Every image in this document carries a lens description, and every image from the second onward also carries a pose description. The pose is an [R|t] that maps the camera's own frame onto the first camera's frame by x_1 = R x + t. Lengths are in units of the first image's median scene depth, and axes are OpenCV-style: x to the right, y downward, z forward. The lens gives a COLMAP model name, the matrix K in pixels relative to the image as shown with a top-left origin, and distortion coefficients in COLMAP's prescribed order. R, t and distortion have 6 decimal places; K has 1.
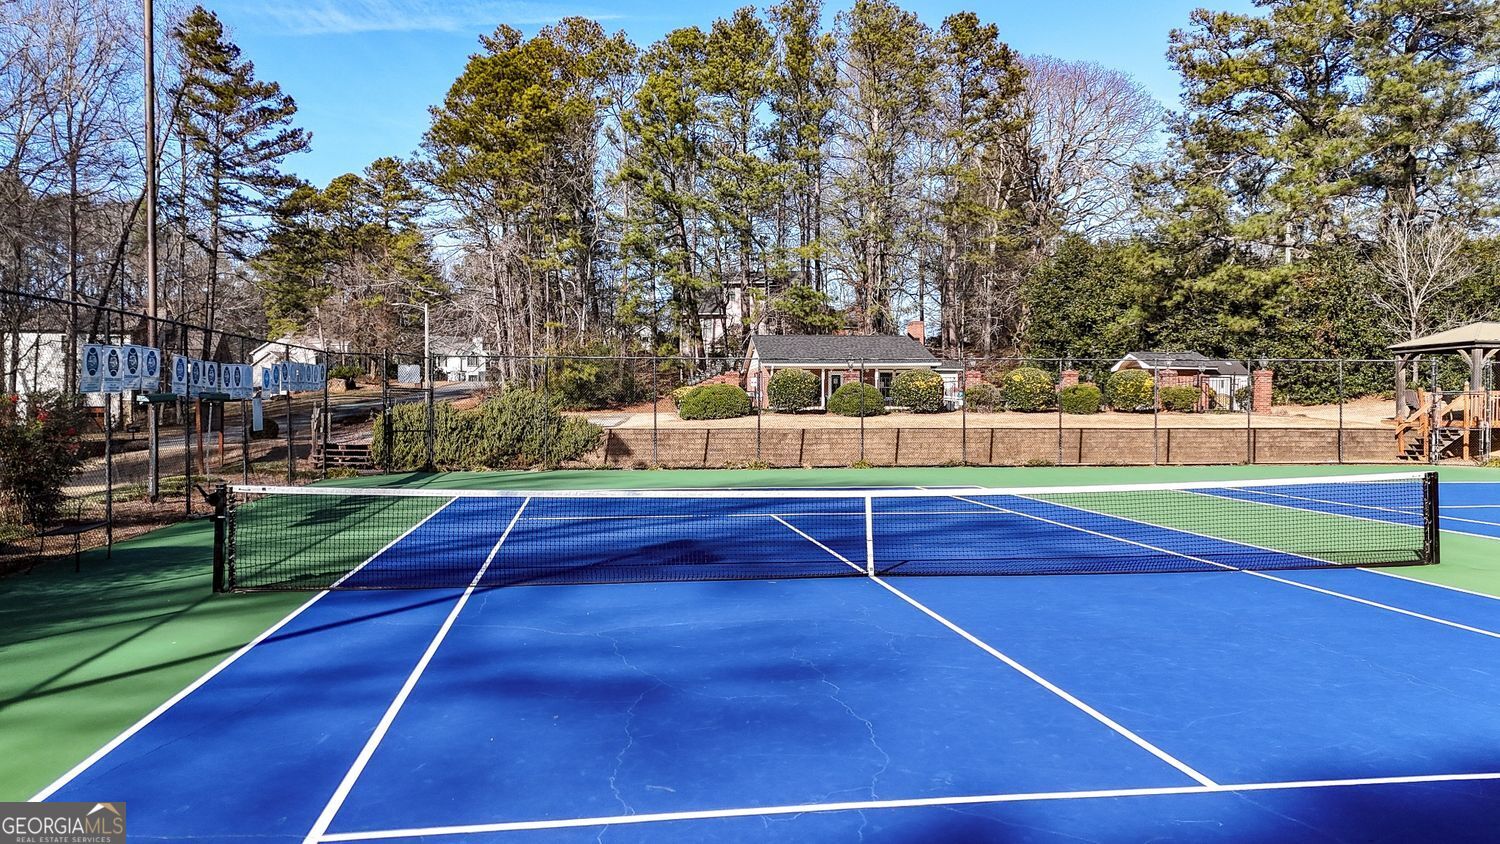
lens RADIAL K [[1090.8, 0, 750.0], [0, 1090.8, 422.0], [0, 0, 1]] dist [0.088361, -0.082747]
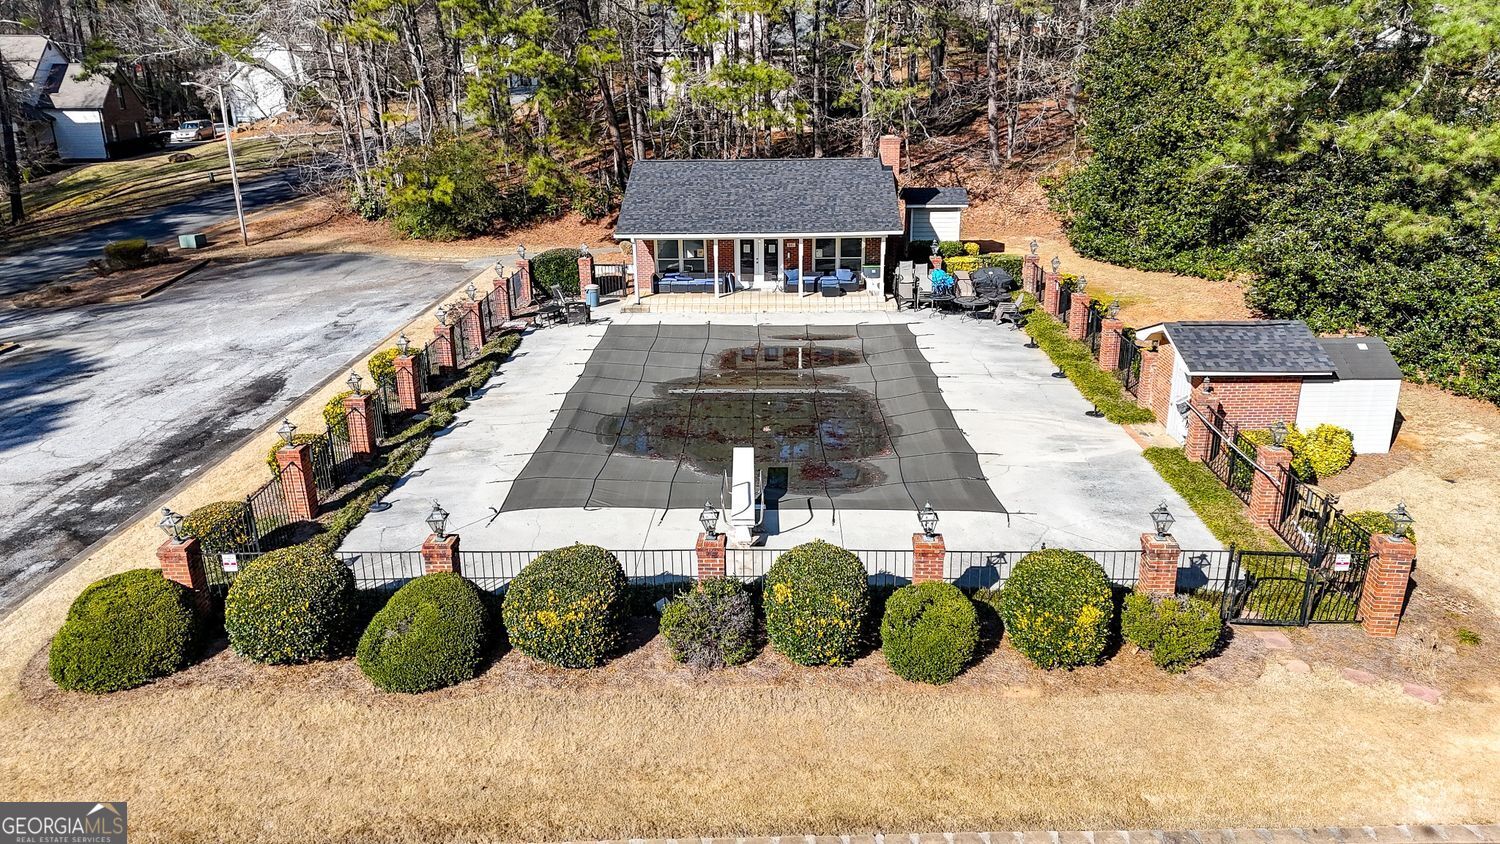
lens RADIAL K [[1090.8, 0, 750.0], [0, 1090.8, 422.0], [0, 0, 1]] dist [0.088361, -0.082747]
pose [[0.991420, 0.031648, -0.126824, 0.154997], [0.009655, 0.949866, 0.312508, -0.132885], [0.130356, -0.311051, 0.941411, 0.331262]]
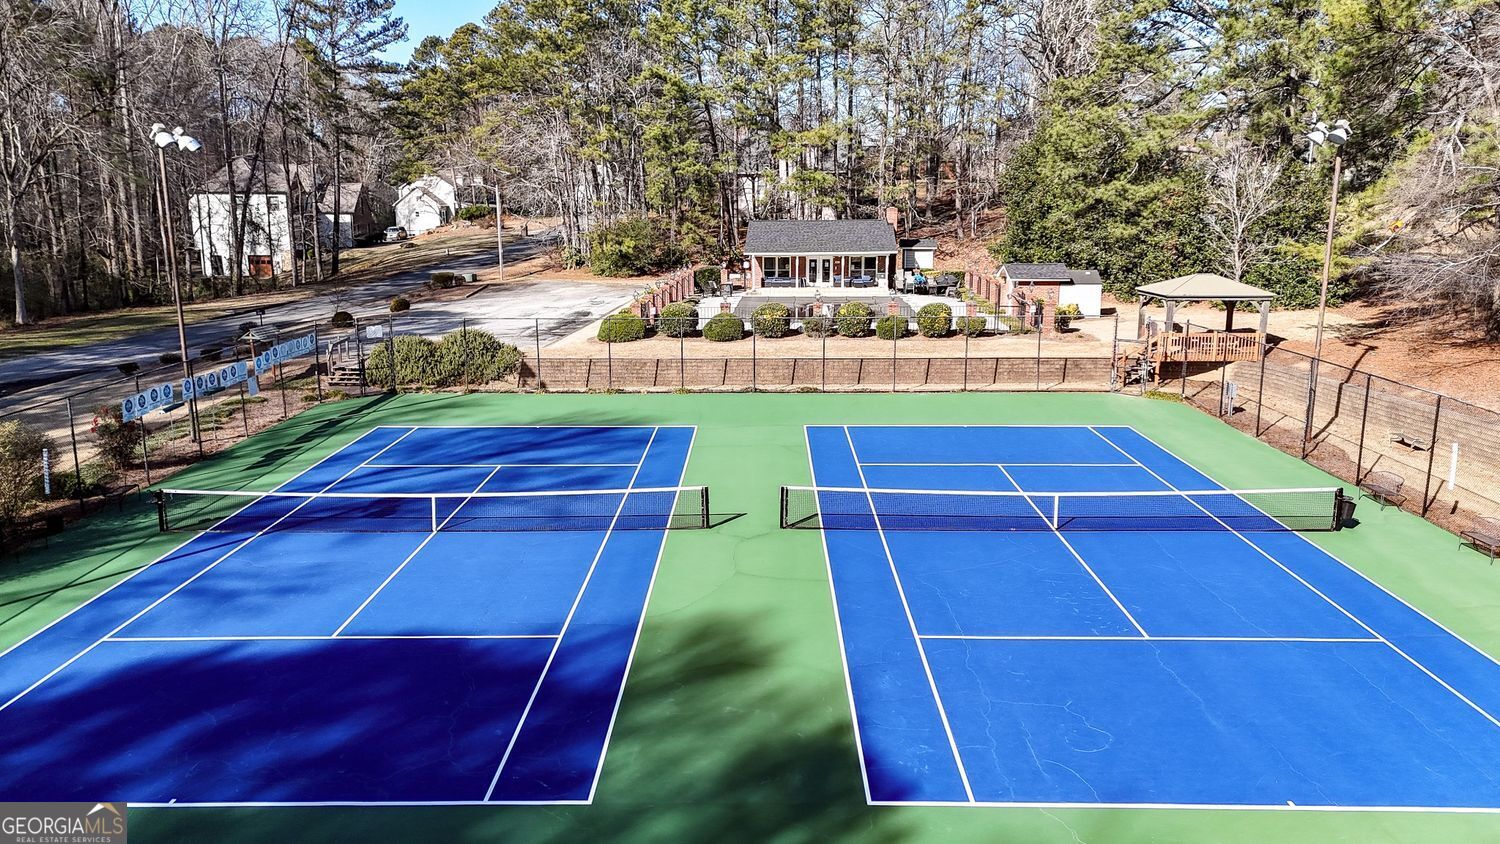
lens RADIAL K [[1090.8, 0, 750.0], [0, 1090.8, 422.0], [0, 0, 1]] dist [0.088361, -0.082747]
pose [[0.987428, 0.028402, -0.155495, 0.187046], [0.001308, 0.982224, 0.187709, -0.085854], [0.158062, -0.185552, 0.969838, -0.181360]]
